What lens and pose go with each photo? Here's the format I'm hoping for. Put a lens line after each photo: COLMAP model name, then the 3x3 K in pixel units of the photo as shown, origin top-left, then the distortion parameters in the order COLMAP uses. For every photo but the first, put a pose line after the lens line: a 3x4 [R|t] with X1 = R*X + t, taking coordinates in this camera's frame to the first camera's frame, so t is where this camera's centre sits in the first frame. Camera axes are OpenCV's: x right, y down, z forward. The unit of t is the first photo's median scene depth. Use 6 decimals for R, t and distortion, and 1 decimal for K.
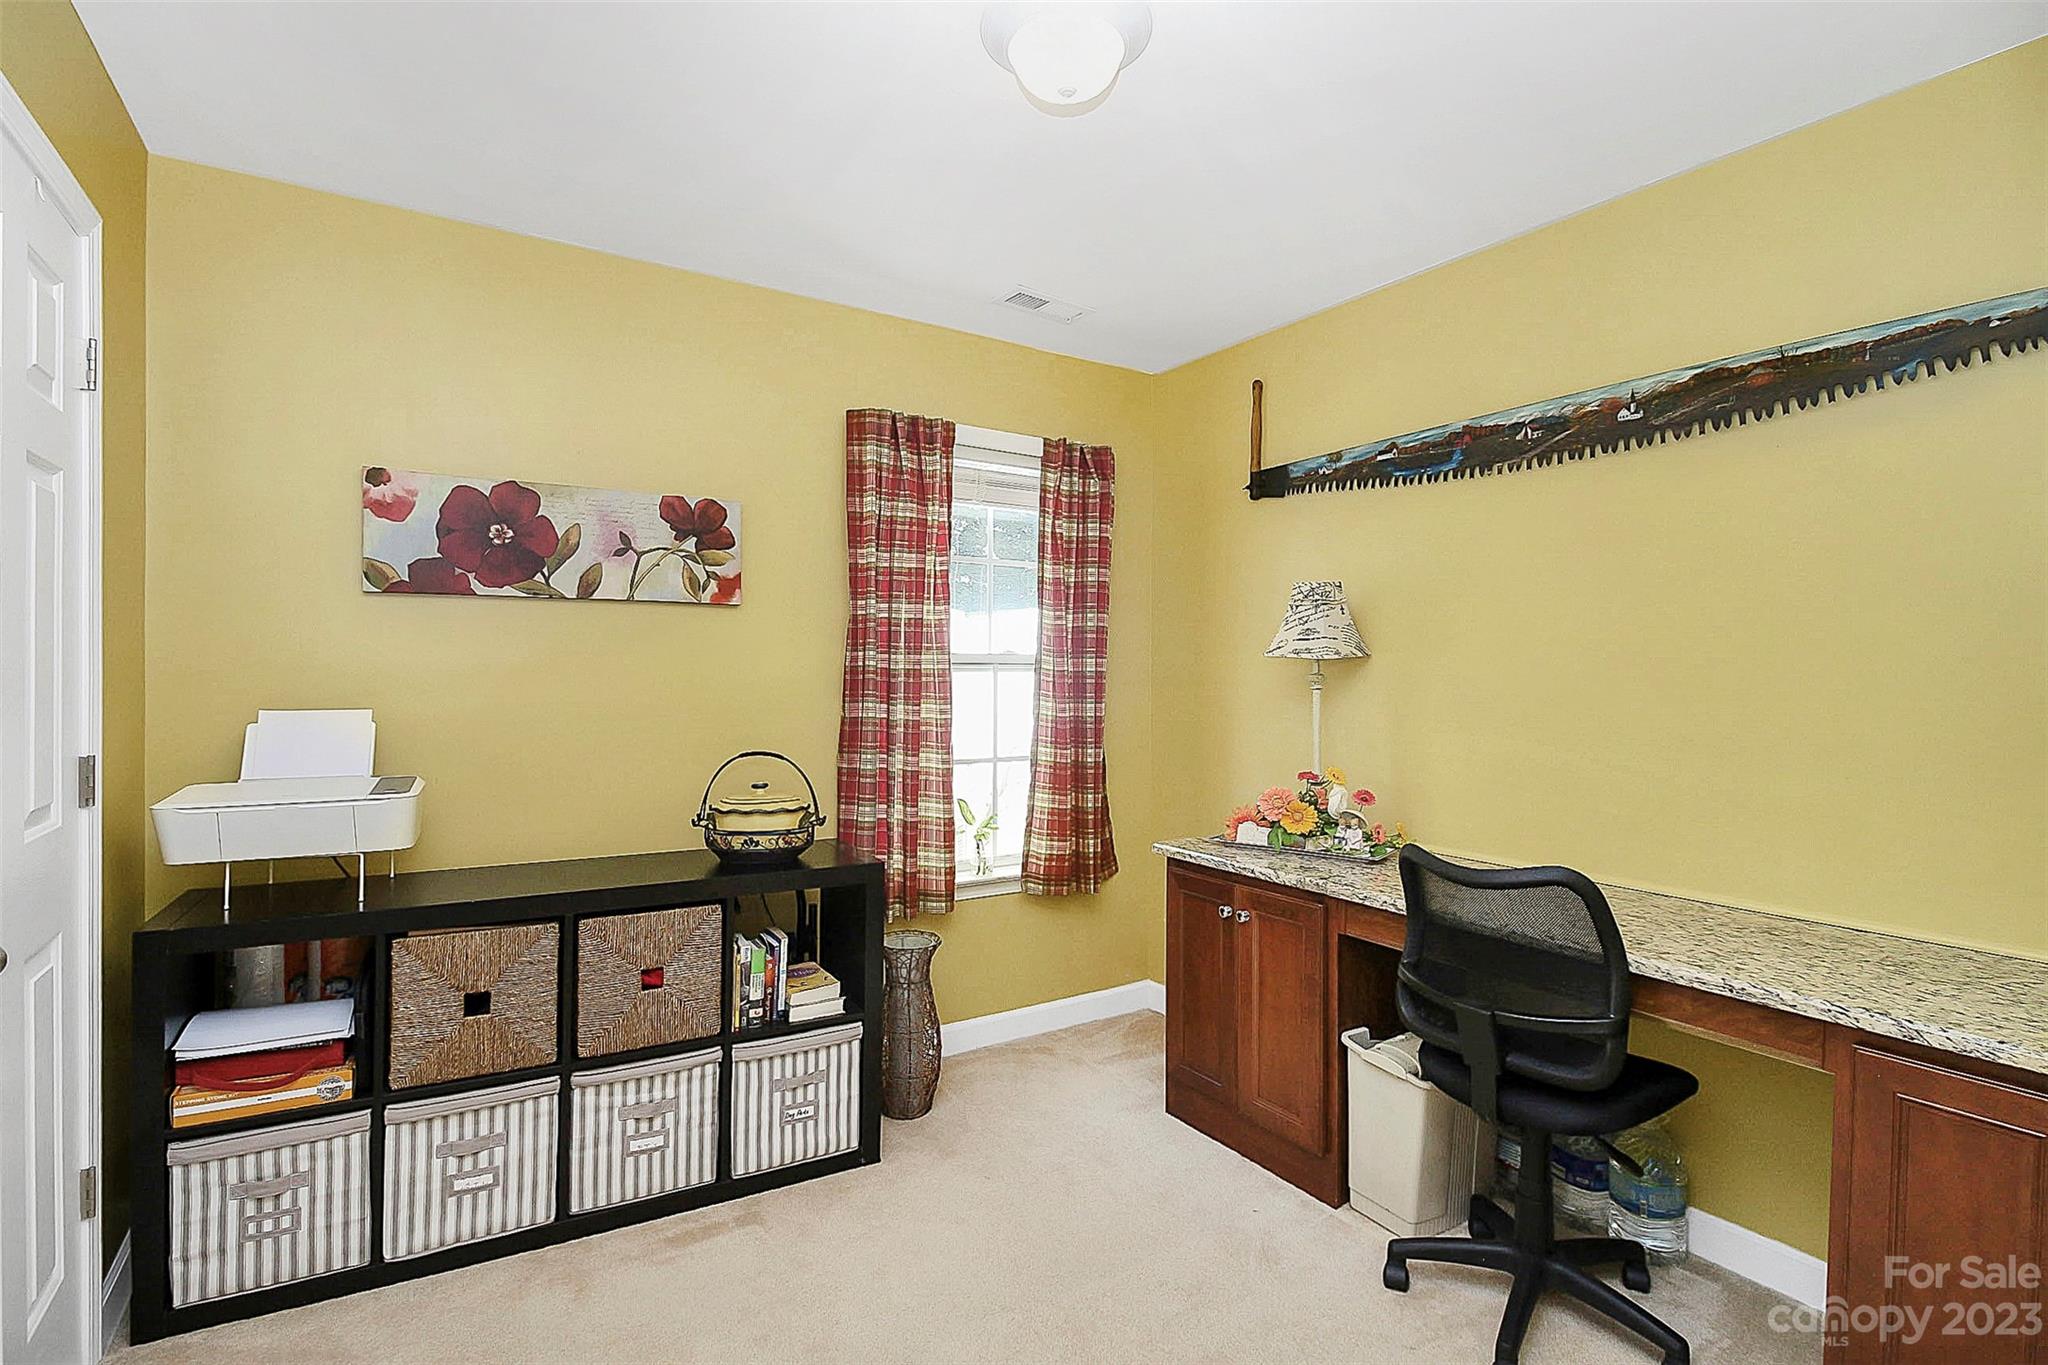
lens RADIAL K [[970.8, 0, 1019.1], [0, 970.8, 675.8], [0, 0, 1]] dist [0.001346, -0.013257]
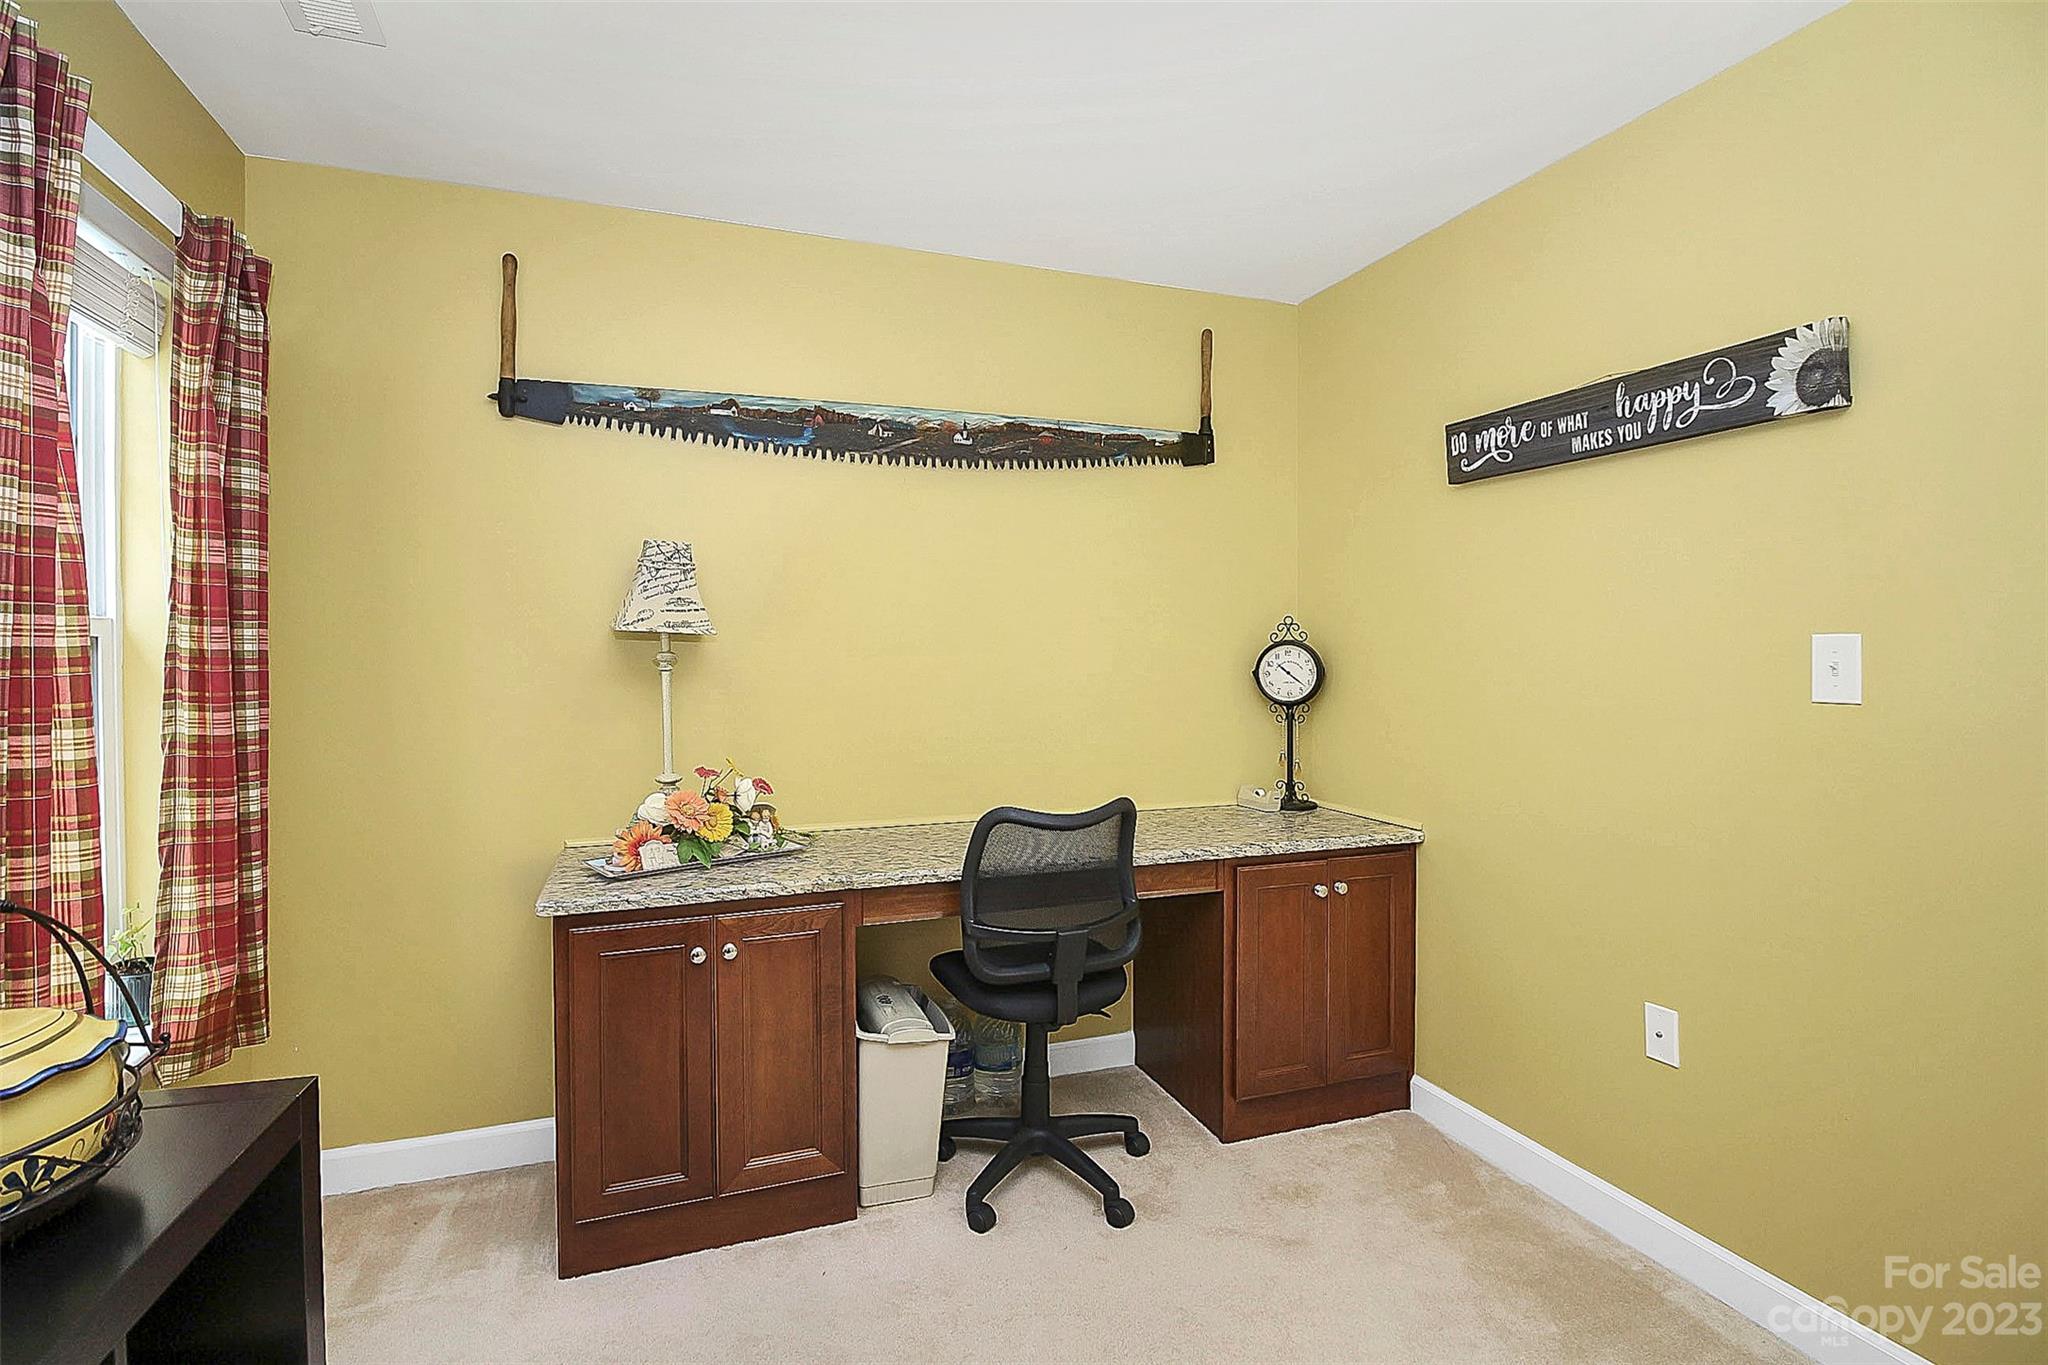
lens RADIAL K [[970.8, 0, 1019.1], [0, 970.8, 675.8], [0, 0, 1]] dist [0.001346, -0.013257]
pose [[0.211429, -0.027462, 0.977008, -0.495460], [0.010700, 0.999610, 0.025782, -0.000248], [-0.977335, 0.005003, 0.211640, 0.583756]]
